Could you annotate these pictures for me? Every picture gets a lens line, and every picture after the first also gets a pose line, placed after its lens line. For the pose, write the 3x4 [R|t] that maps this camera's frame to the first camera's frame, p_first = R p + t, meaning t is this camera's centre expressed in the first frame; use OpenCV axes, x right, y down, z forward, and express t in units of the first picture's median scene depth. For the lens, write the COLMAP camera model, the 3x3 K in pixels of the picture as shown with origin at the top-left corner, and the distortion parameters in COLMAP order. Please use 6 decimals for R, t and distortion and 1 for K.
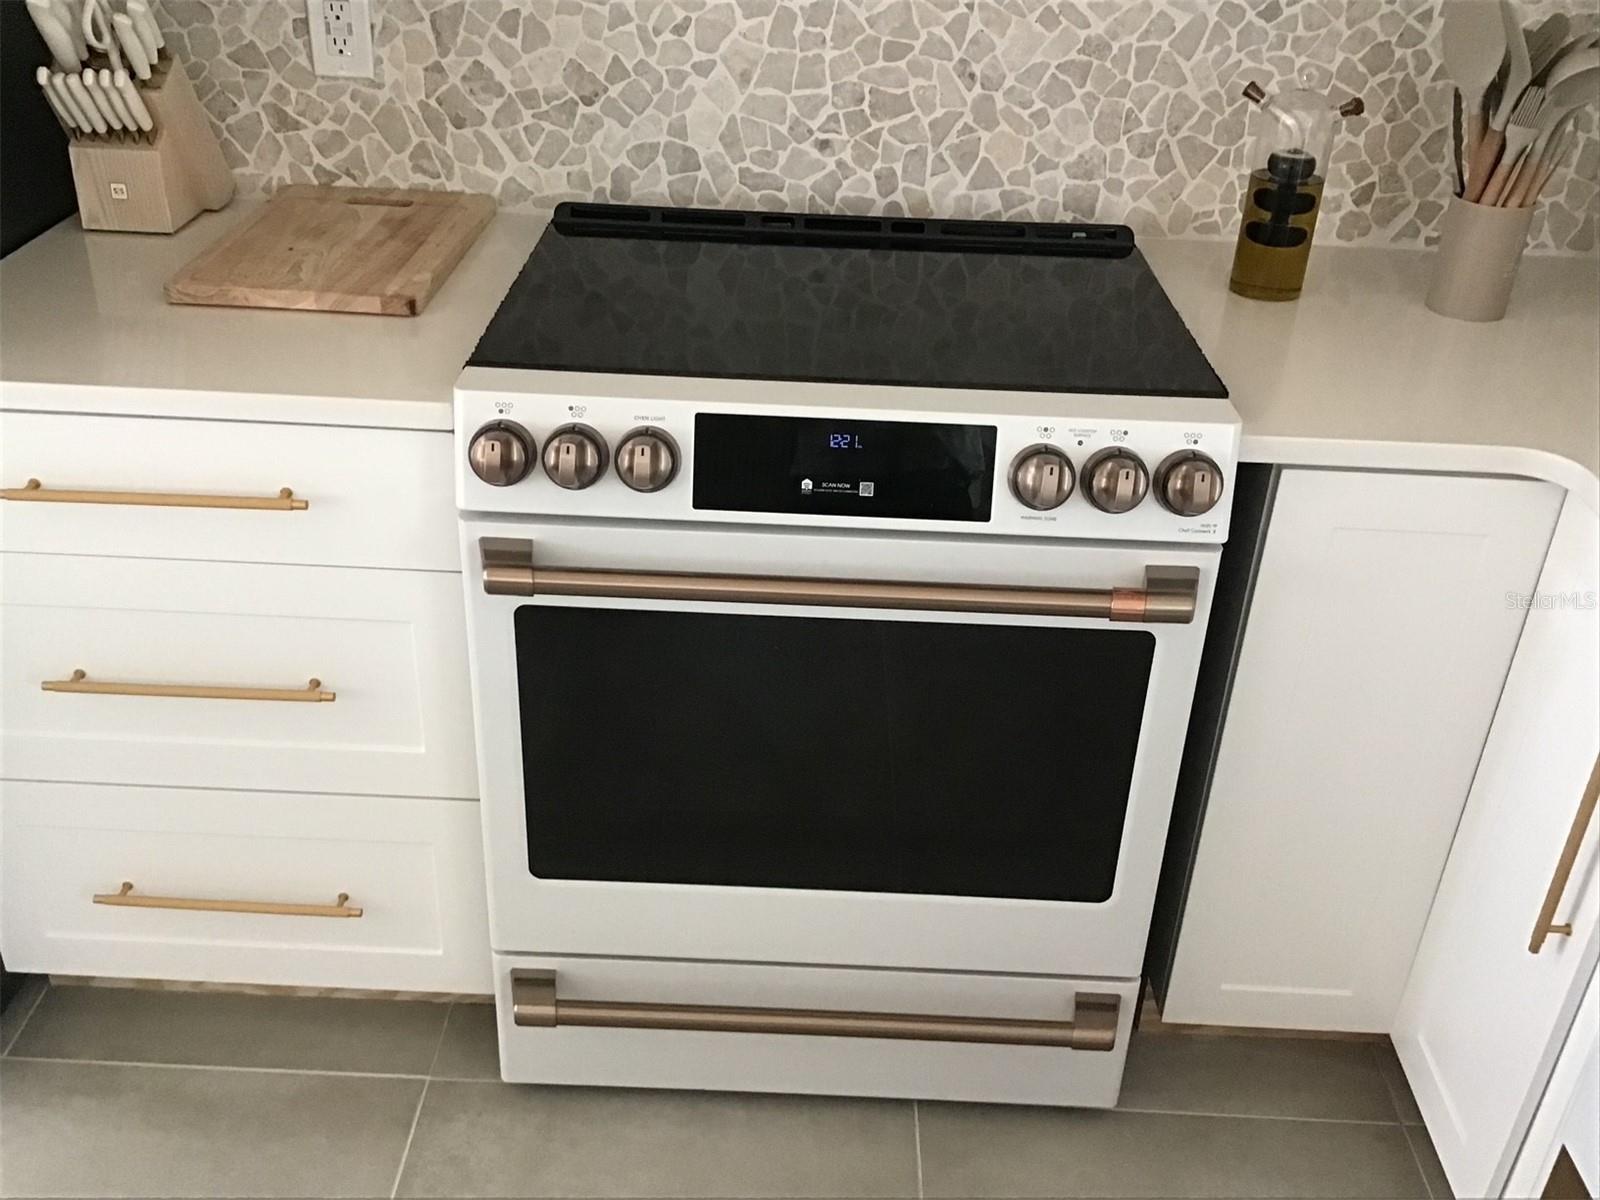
lens RADIAL K [[1508.6, 0, 800.4], [0, 1508.6, 588.4], [0, 0, 1]] dist [0.076910, -0.153104]
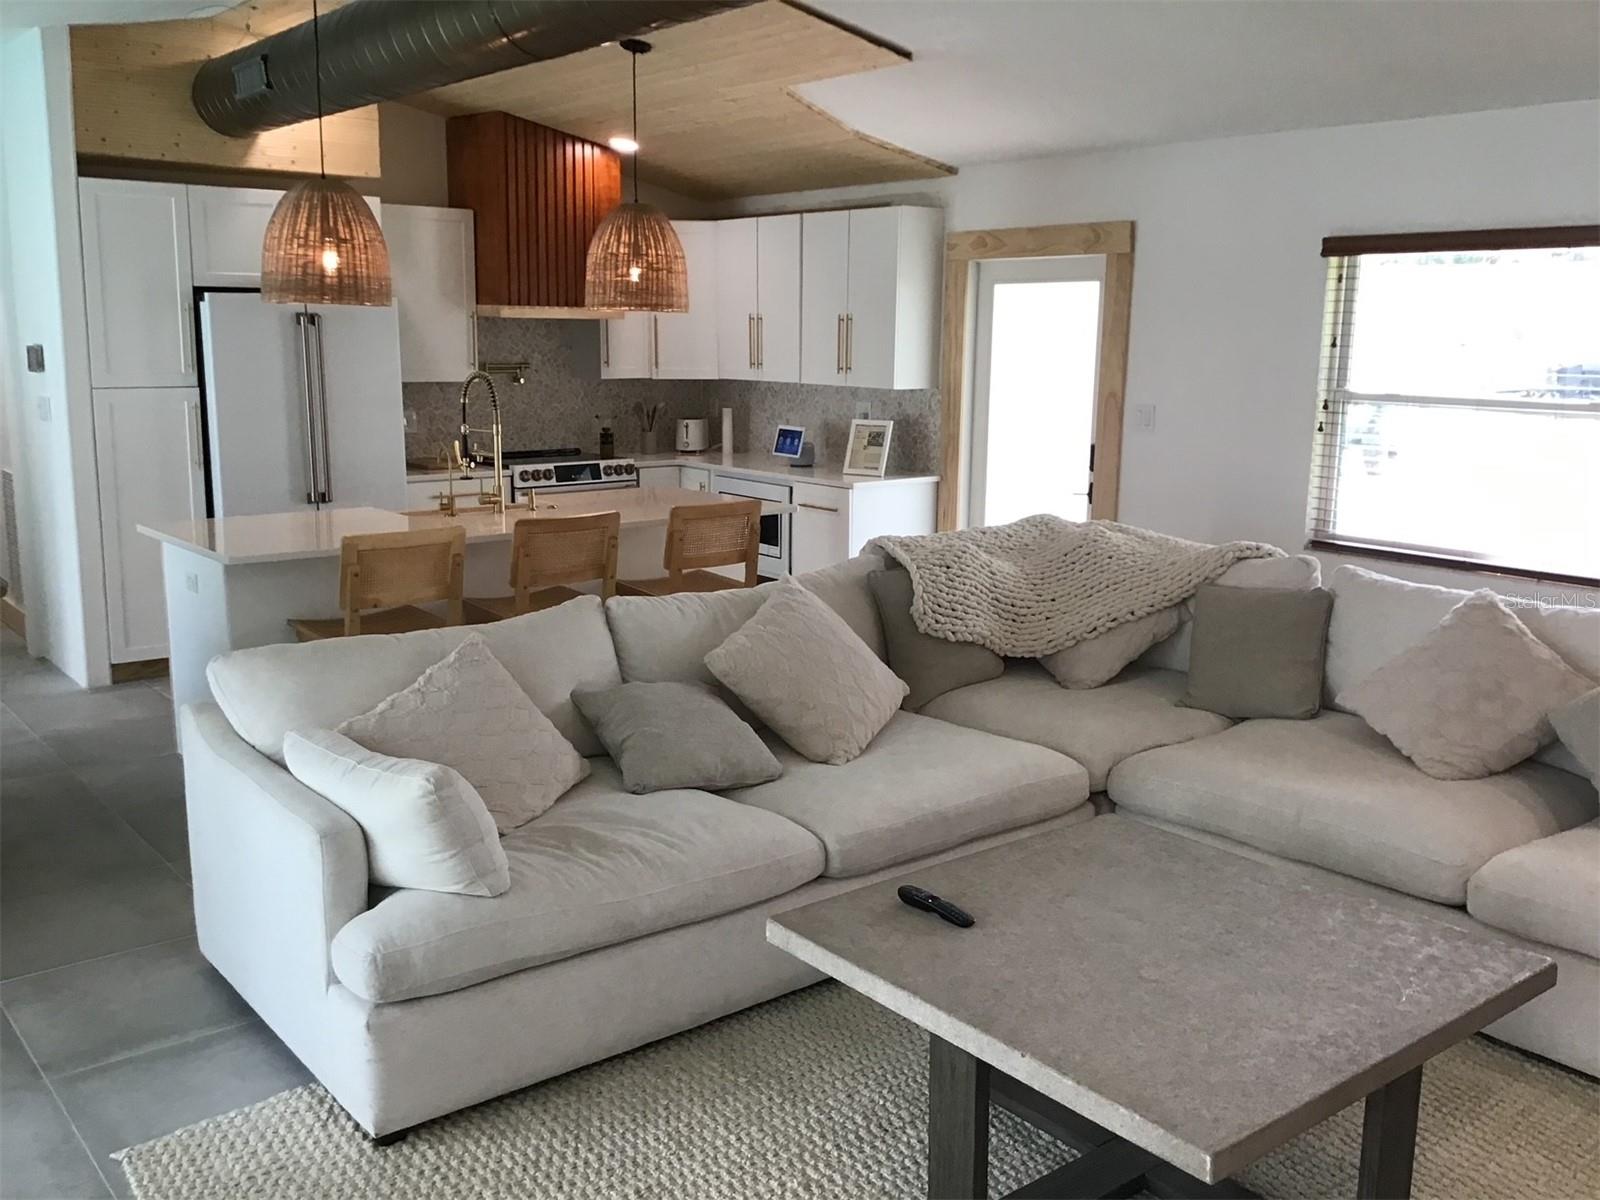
lens RADIAL K [[1440.5, 0, 801.2], [0, 1440.5, 583.1], [0, 0, 1]] dist [0.120279, -0.207623]
pose [[0.764648, -0.146431, 0.627592, -2.089412], [0.335853, 0.921688, -0.194148, 1.224062], [-0.550015, 0.359234, 0.753946, -2.552127]]
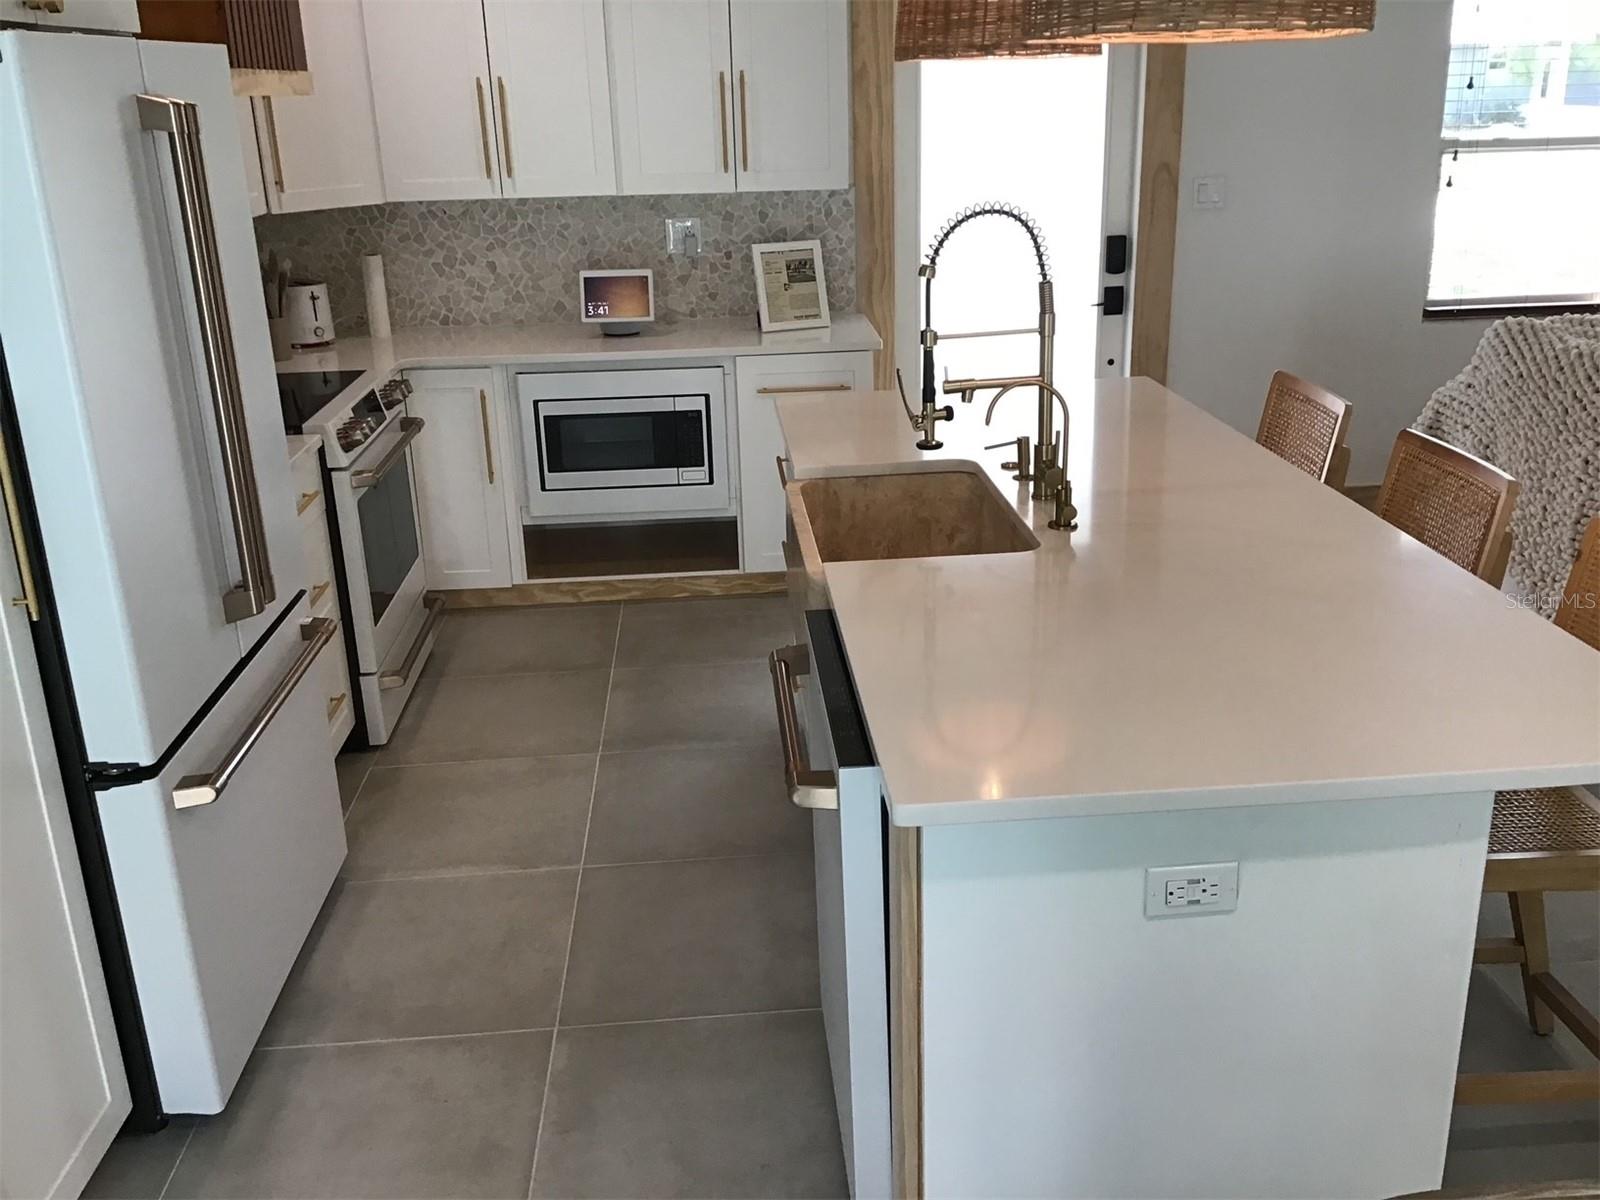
lens RADIAL K [[1440.5, 0, 801.2], [0, 1440.5, 583.1], [0, 0, 1]] dist [0.120279, -0.207623]
pose [[-0.087292, -0.356310, 0.930281, -2.012792], [0.511879, 0.785090, 0.348731, -0.276815], [-0.854611, 0.506633, 0.113856, 0.112538]]
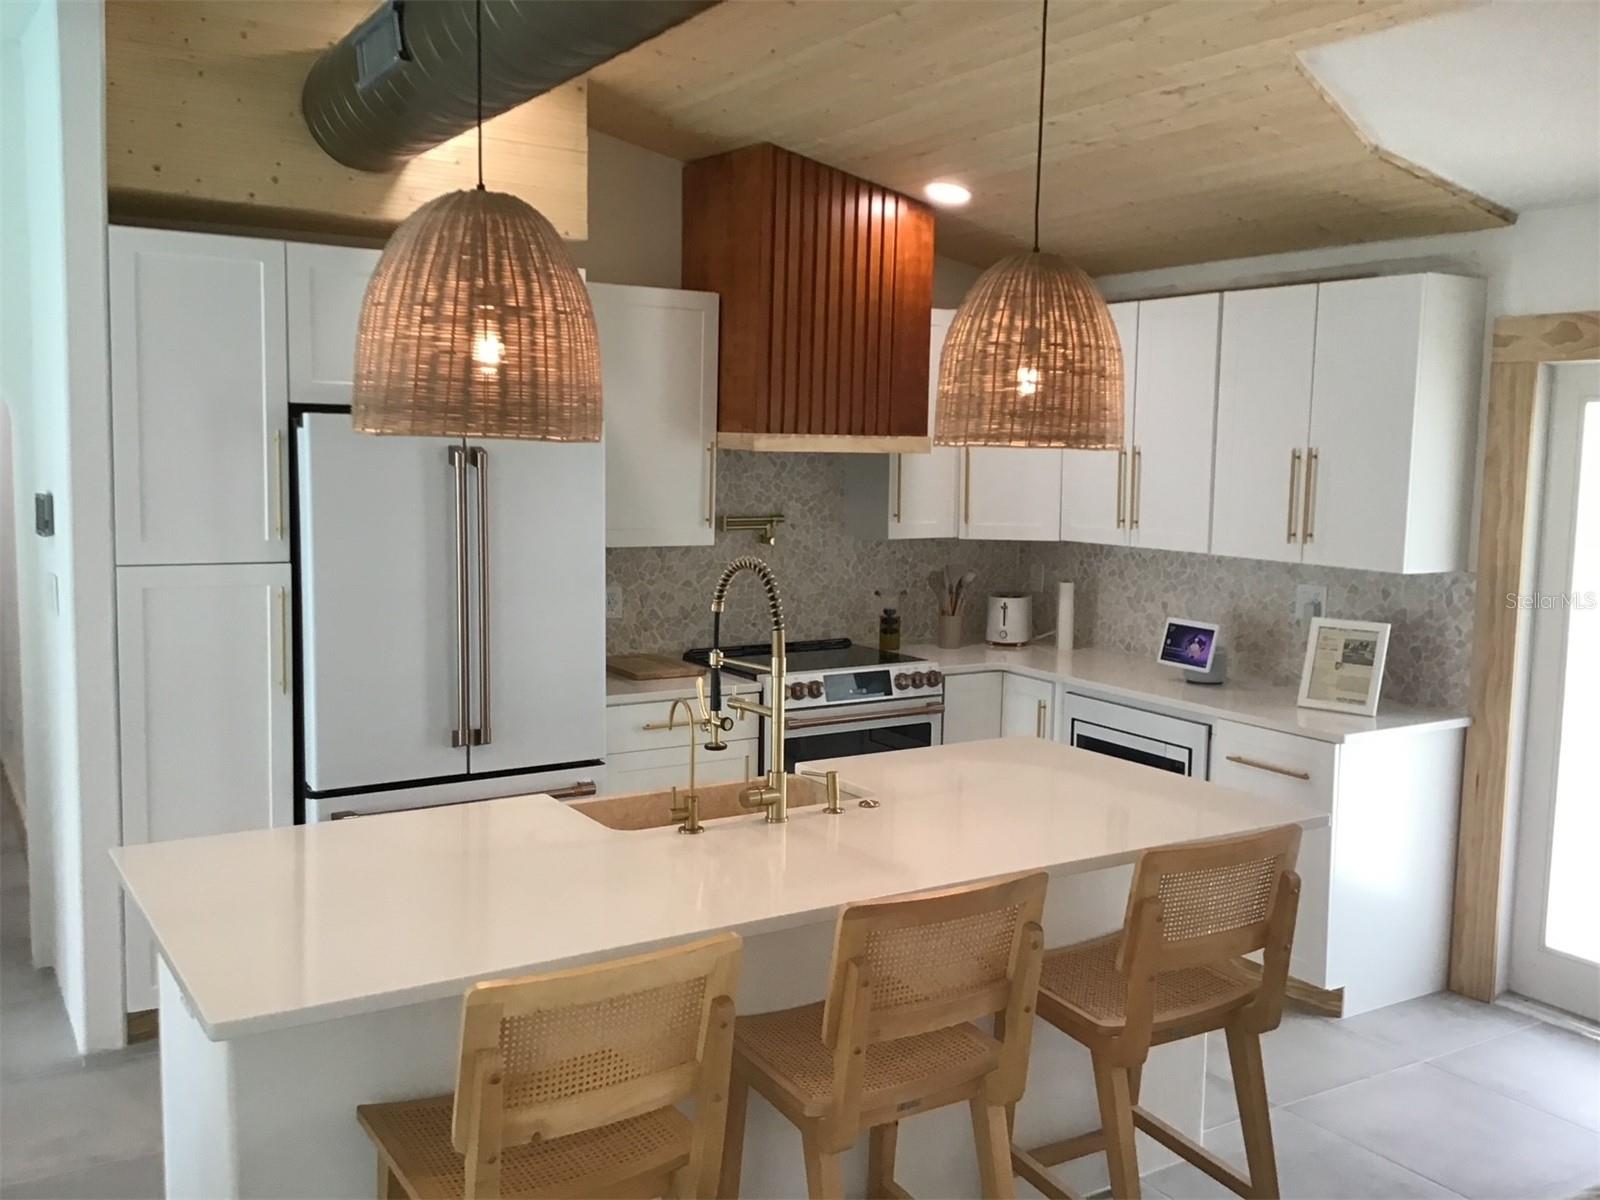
lens RADIAL K [[1440.5, 0, 801.2], [0, 1440.5, 583.1], [0, 0, 1]] dist [0.120279, -0.207623]
pose [[0.838236, -0.078454, 0.539635, -1.475107], [0.282052, 0.909318, -0.305921, 0.548567], [-0.466699, 0.408639, 0.784351, -1.359802]]
